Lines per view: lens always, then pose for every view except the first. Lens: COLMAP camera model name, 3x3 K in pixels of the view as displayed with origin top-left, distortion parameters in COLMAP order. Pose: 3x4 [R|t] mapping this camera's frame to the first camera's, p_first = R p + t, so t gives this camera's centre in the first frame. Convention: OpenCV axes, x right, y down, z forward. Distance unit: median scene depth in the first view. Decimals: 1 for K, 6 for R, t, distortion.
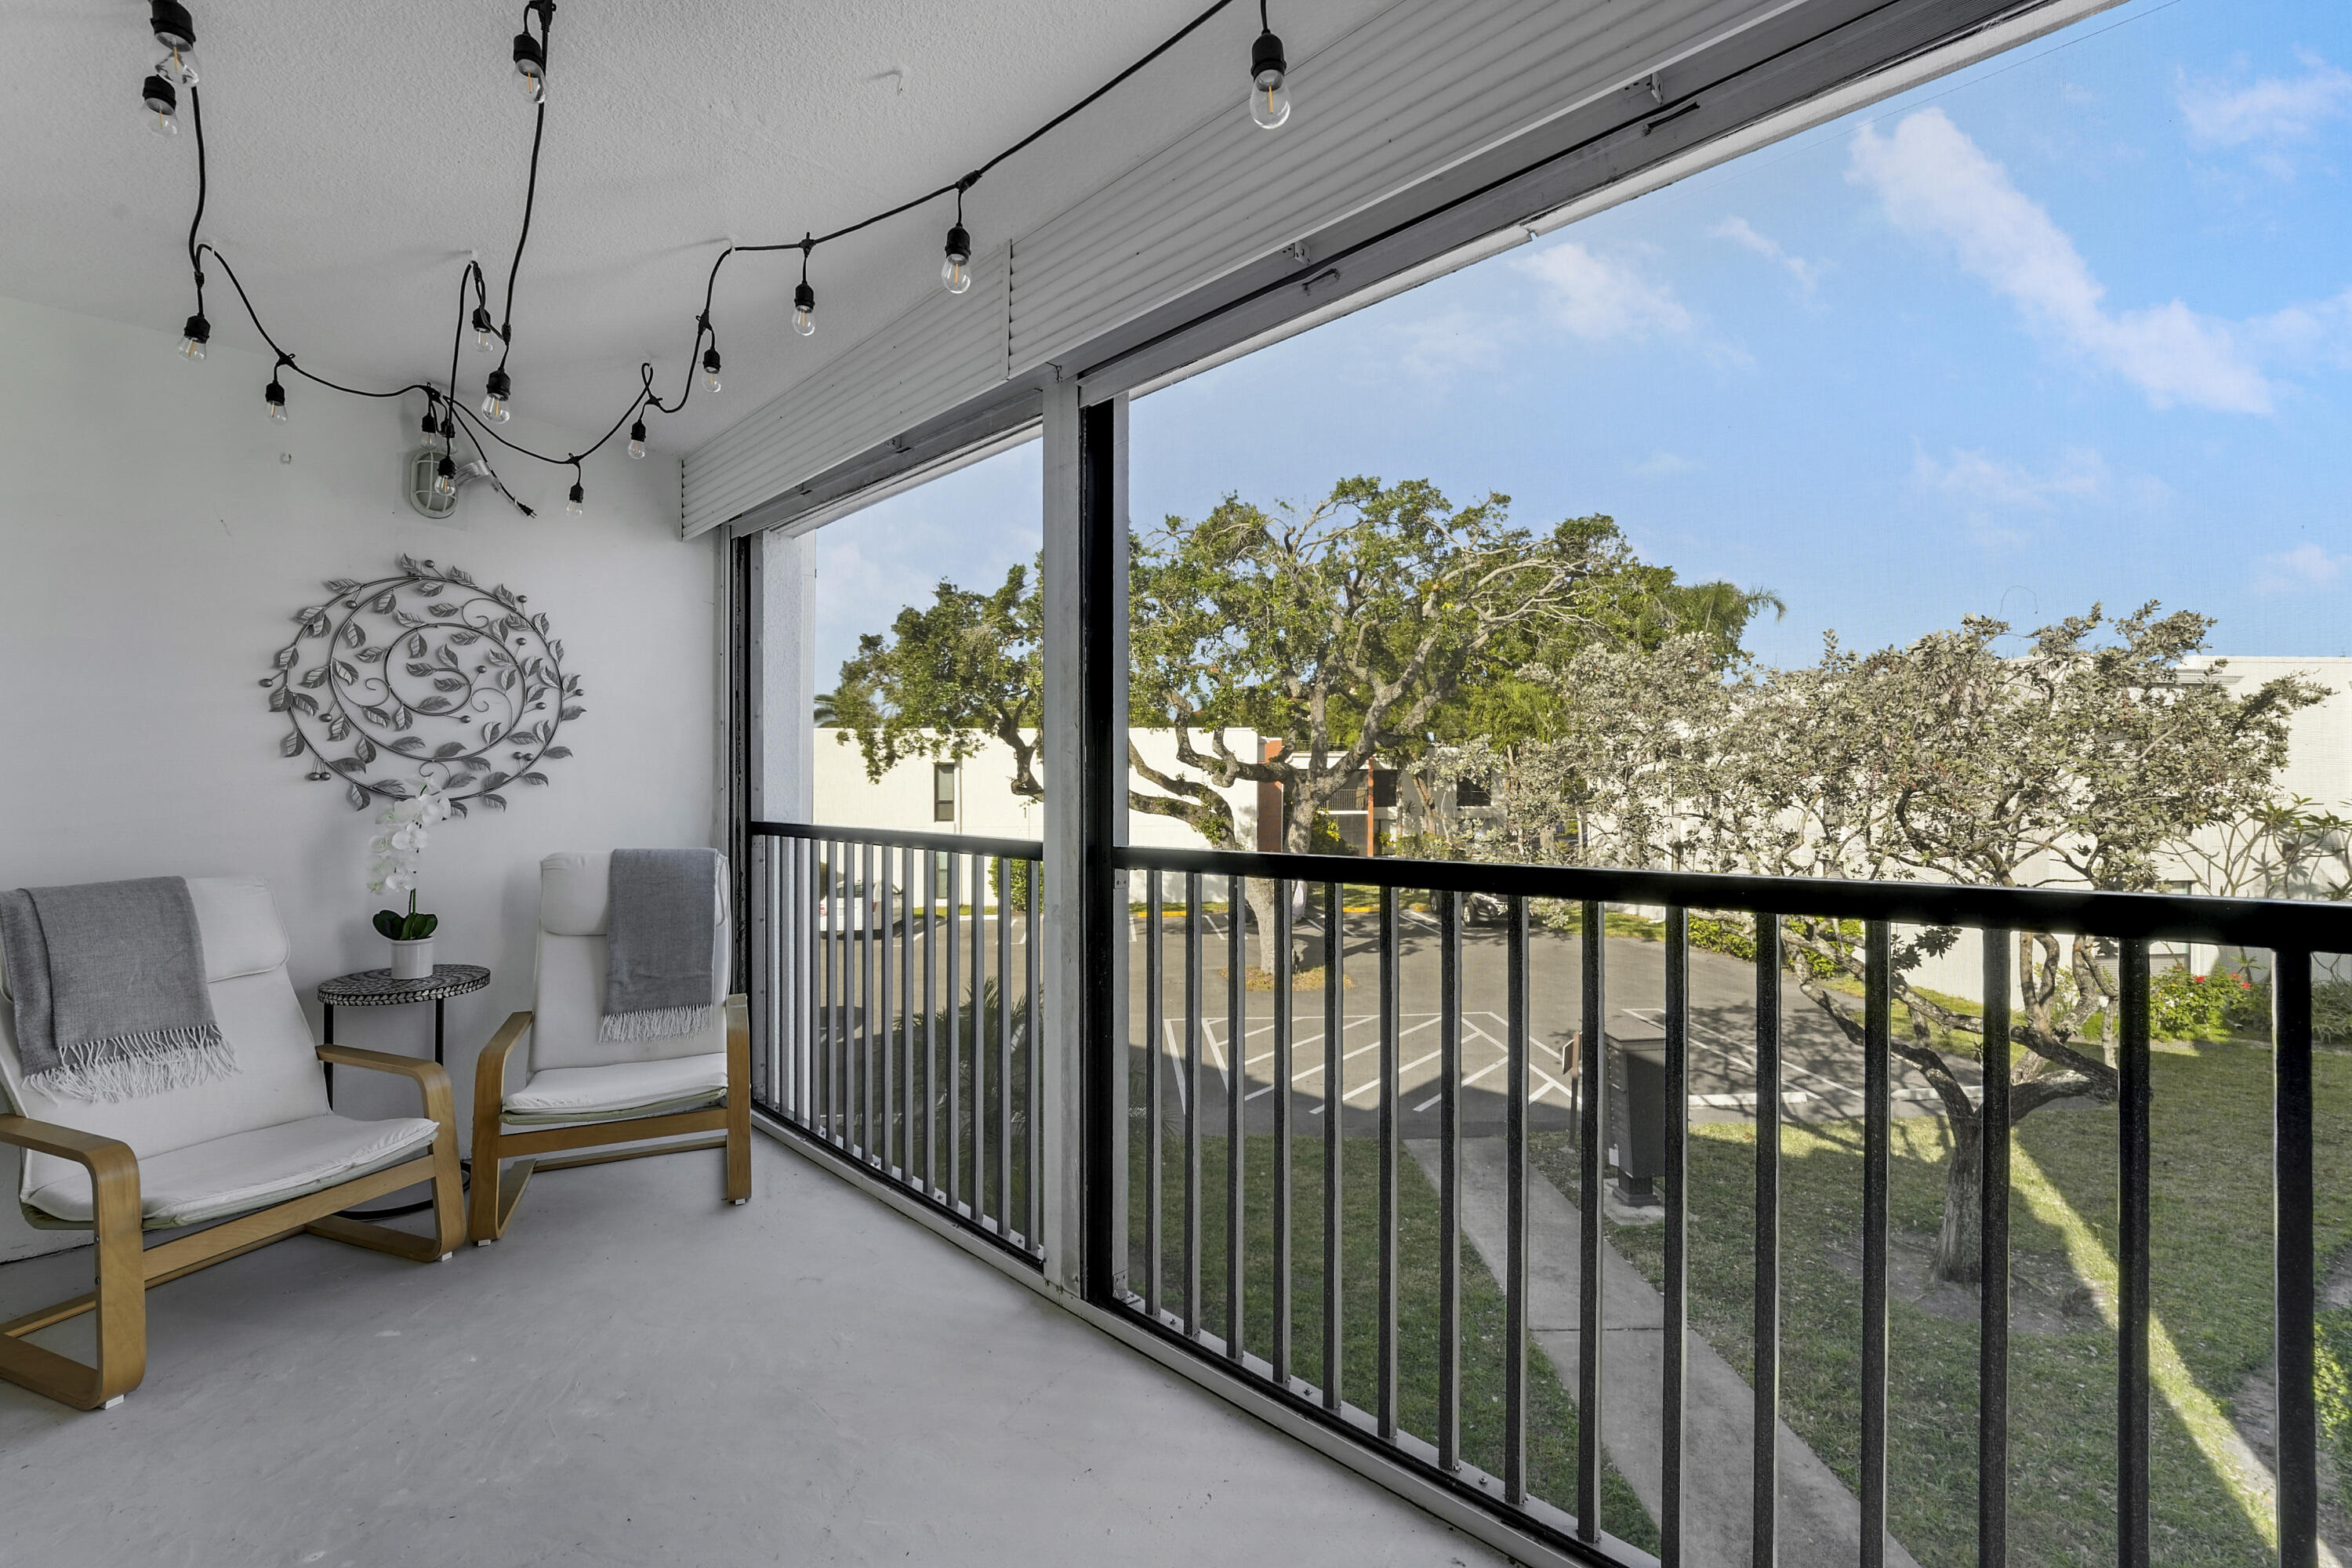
lens RADIAL K [[976.7, 0, 1197.6], [0, 976.7, 780.0], [0, 0, 1]] dist [-0.001620, -0.000065]
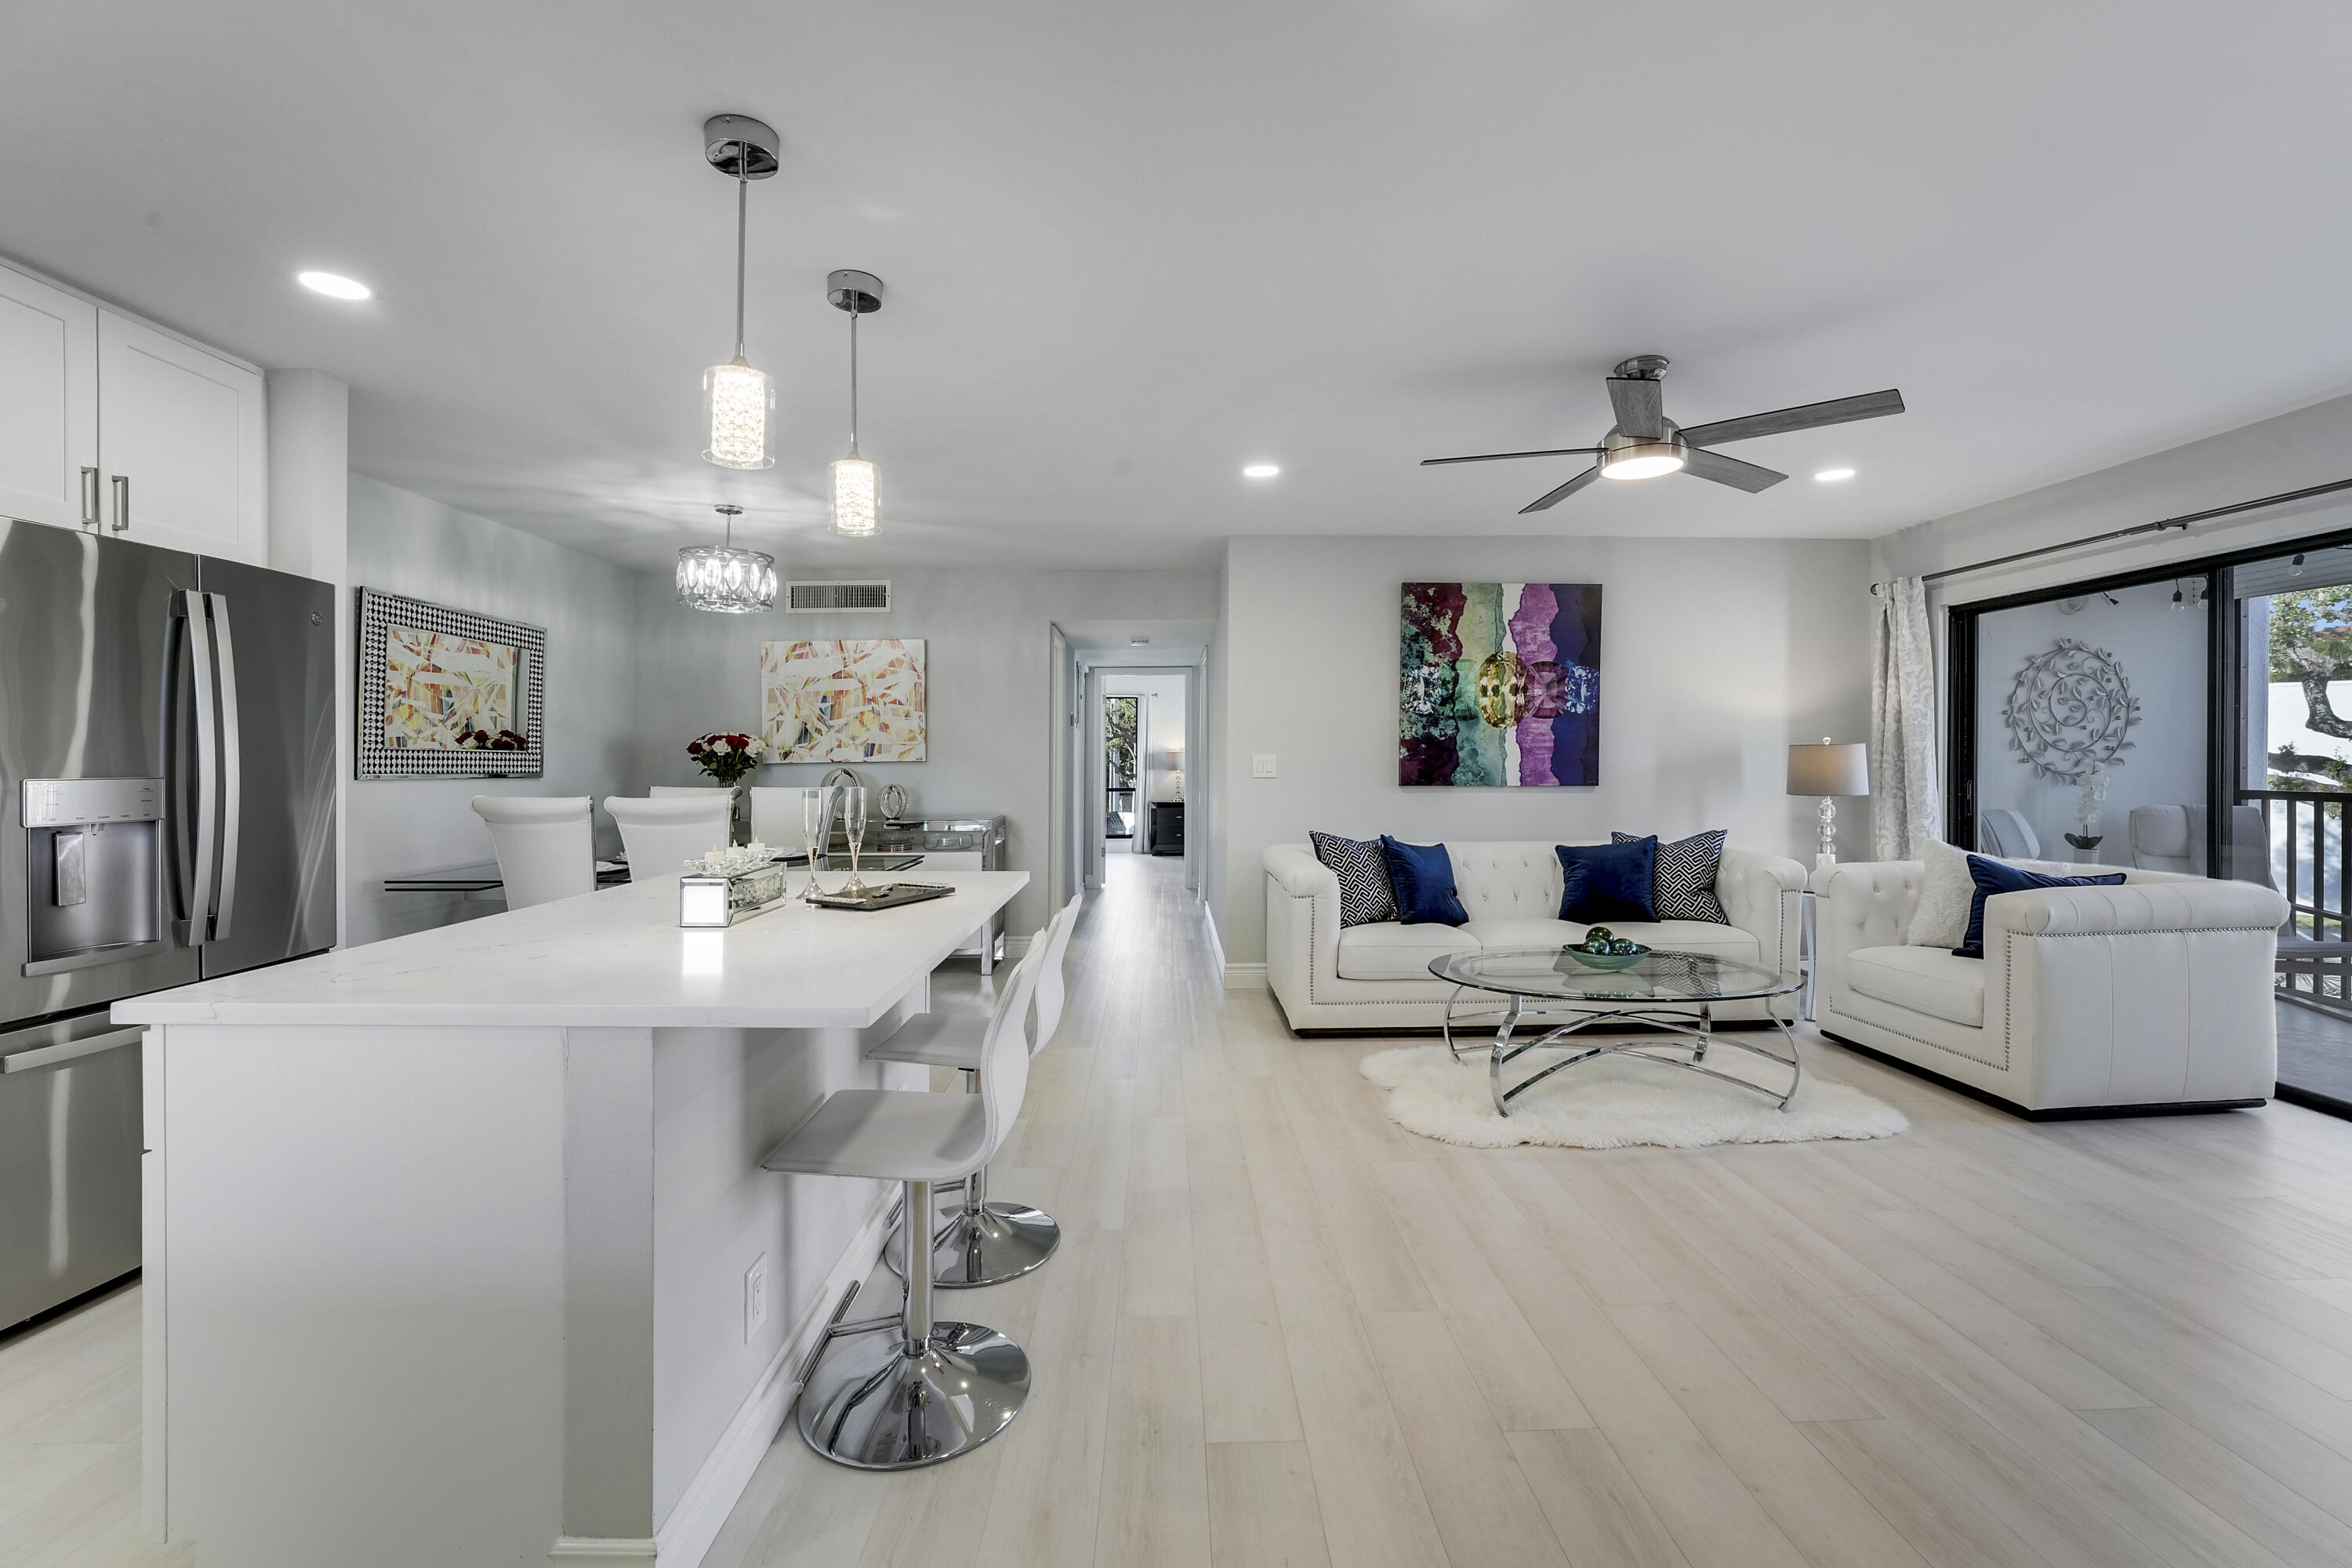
lens RADIAL K [[972.2, 0, 1163.2], [0, 972.2, 779.2], [0, 0, 1]] dist [-0.020484, 0.000243]
pose [[0.698869, 0.015490, -0.715082, -0.674894], [0.008093, 0.999530, 0.029561, -0.032849], [0.715204, -0.026447, 0.698416, -1.375999]]
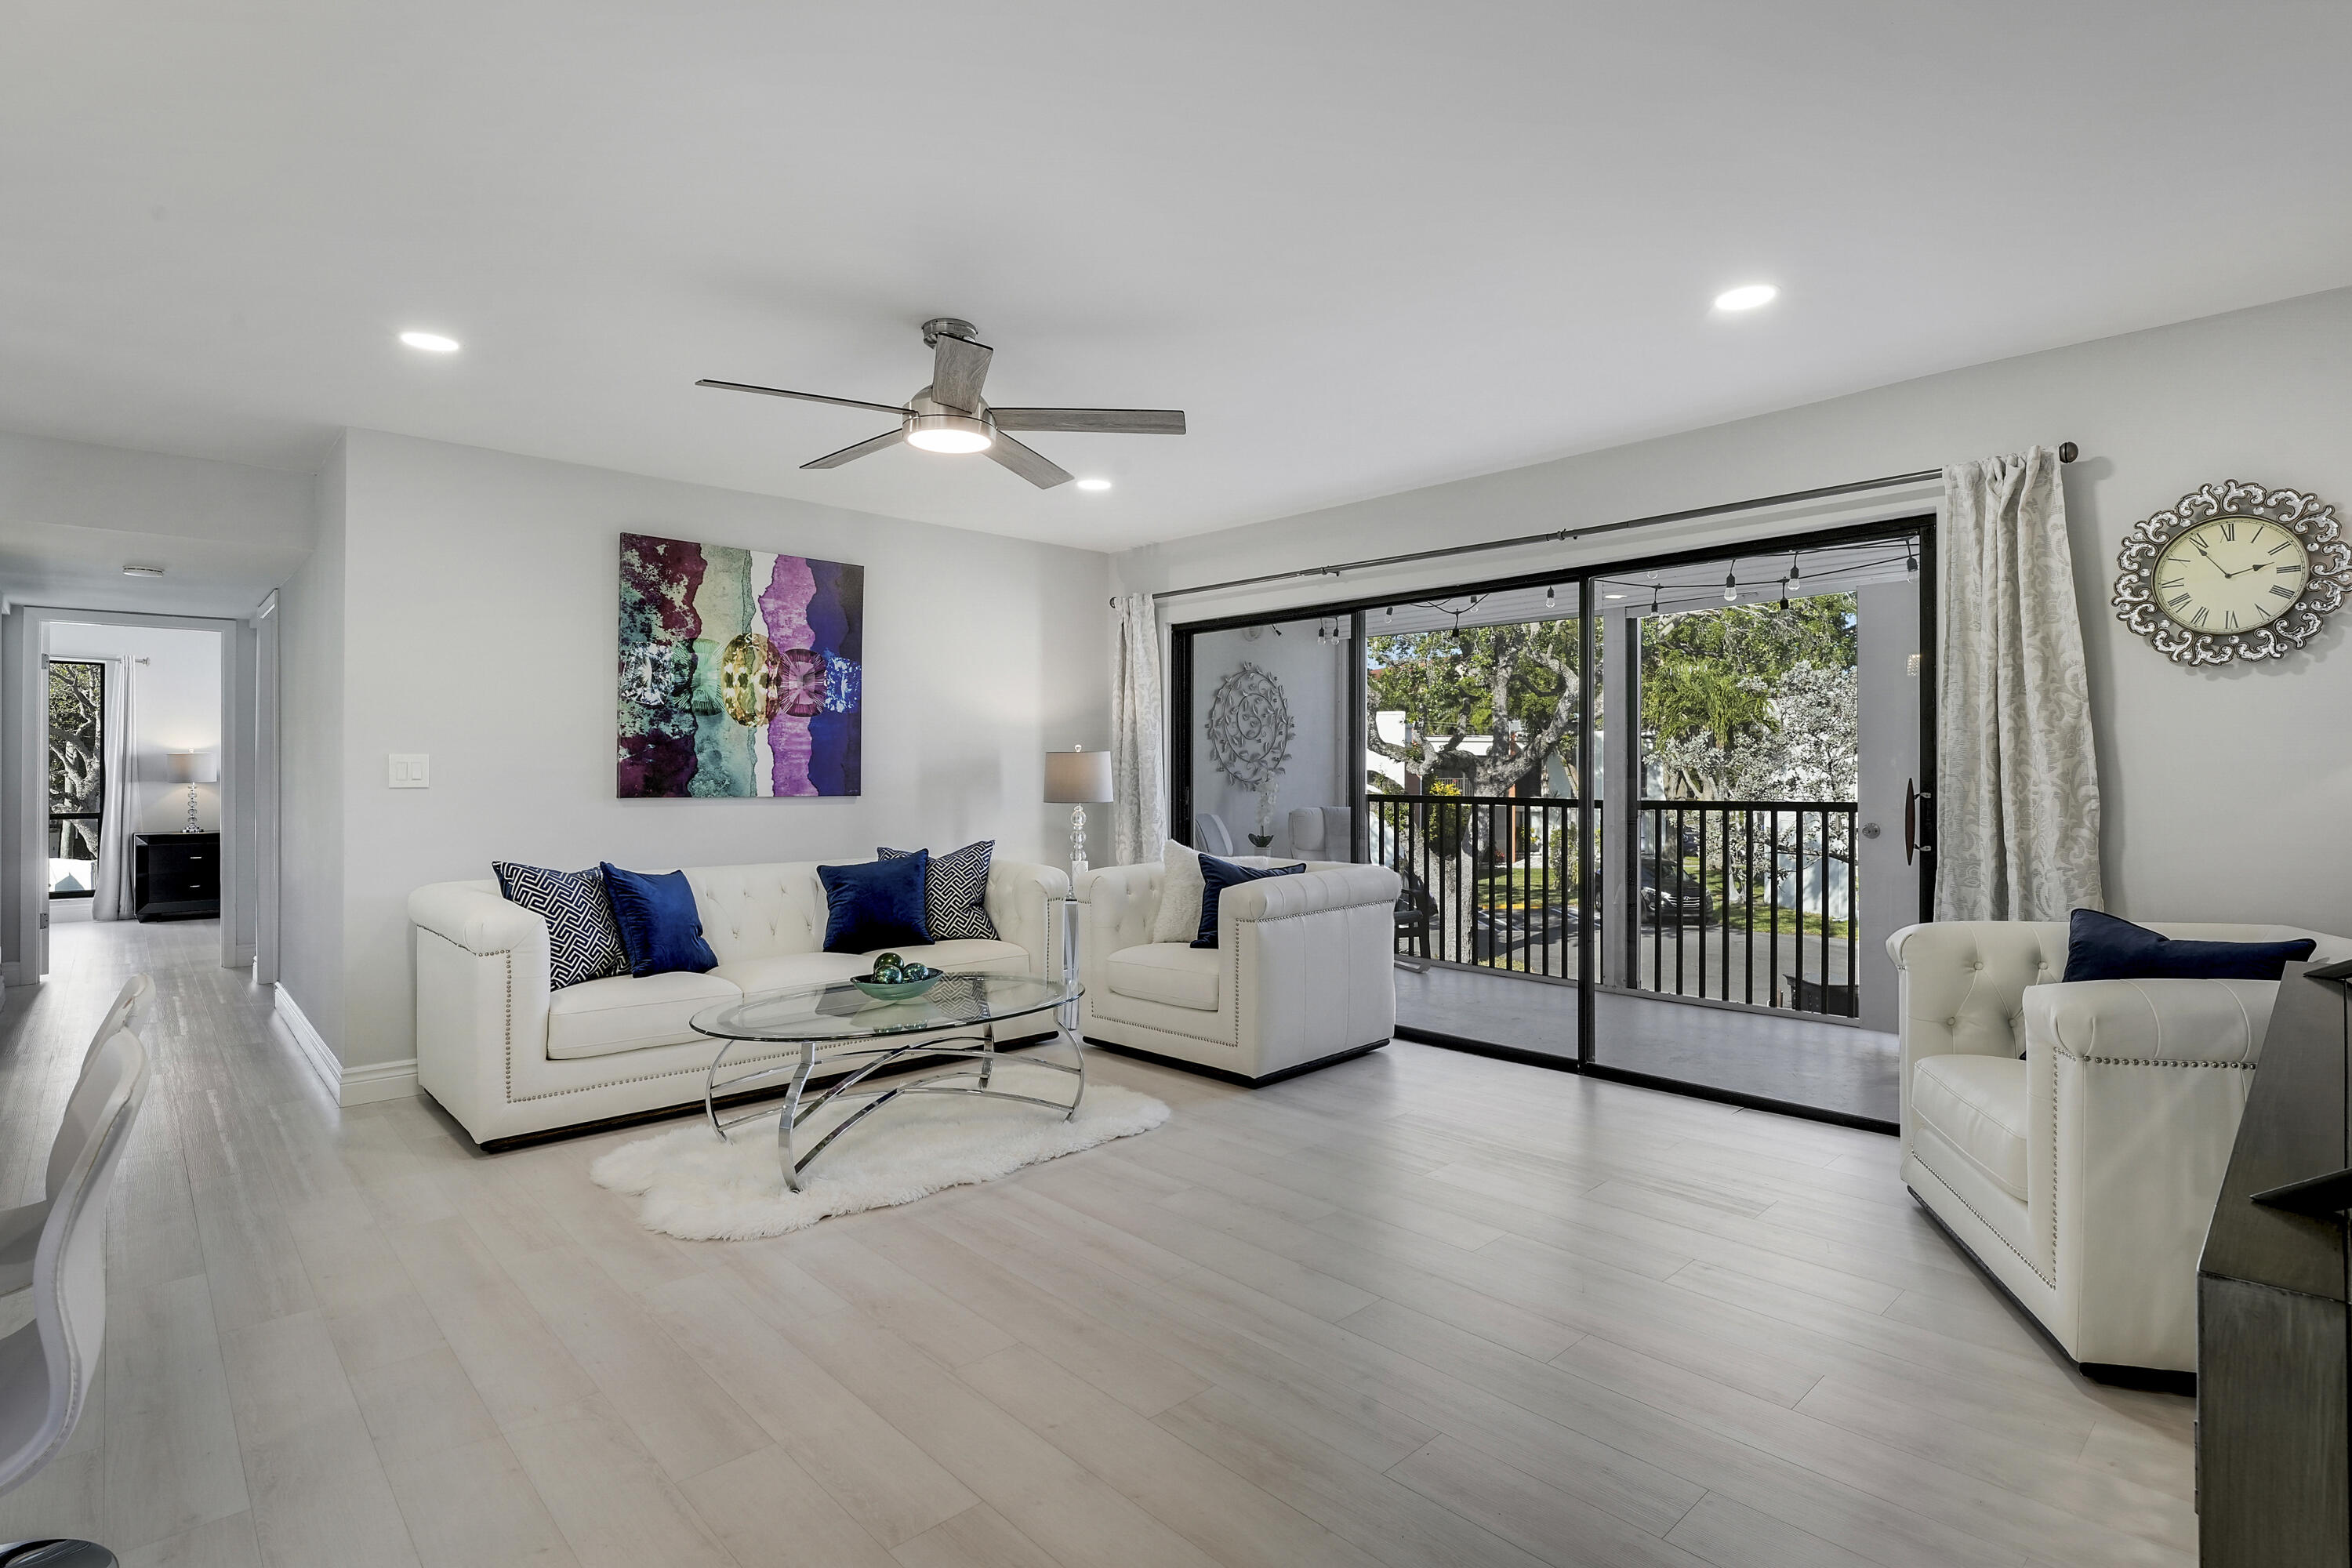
lens RADIAL K [[1175.6, 0, 1180.4], [0, 1175.6, 778.4], [0, 0, 1]] dist [-0.000661, 0.000541]
pose [[0.998187, 0.005525, -0.059929, -0.762404], [-0.004639, 0.999878, 0.014913, -0.020052], [0.060004, -0.014608, 0.998091, -1.415225]]
